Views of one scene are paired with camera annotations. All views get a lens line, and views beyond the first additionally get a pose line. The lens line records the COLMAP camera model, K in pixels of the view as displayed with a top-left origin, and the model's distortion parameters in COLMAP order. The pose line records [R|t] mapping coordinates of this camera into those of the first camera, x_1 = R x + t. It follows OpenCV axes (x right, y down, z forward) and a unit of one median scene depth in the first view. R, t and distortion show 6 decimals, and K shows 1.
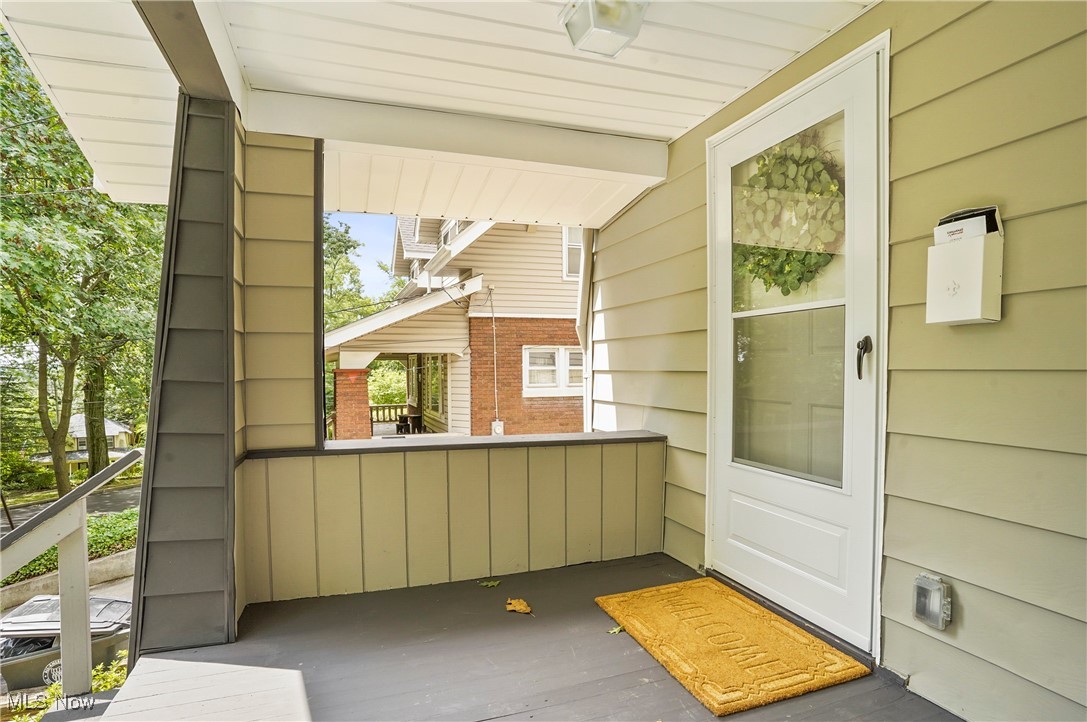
lens RADIAL K [[569.6, 0, 542.3], [0, 569.6, 365.1], [0, 0, 1]] dist [-0.090395, 0.045040]
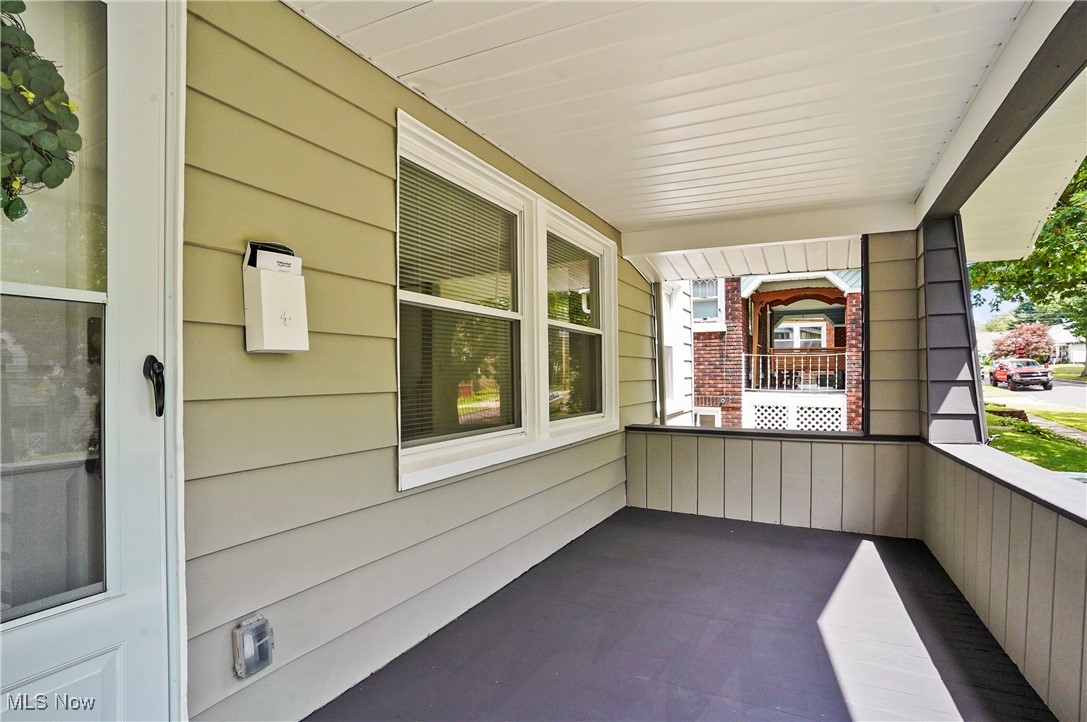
lens RADIAL K [[569.6, 0, 542.3], [0, 569.6, 365.1], [0, 0, 1]] dist [-0.090395, 0.045040]
pose [[-0.684380, 0.040211, 0.728016, -0.283047], [0.024985, 0.999185, -0.031701, -0.003500], [-0.728697, -0.003506, -0.684827, 1.126871]]
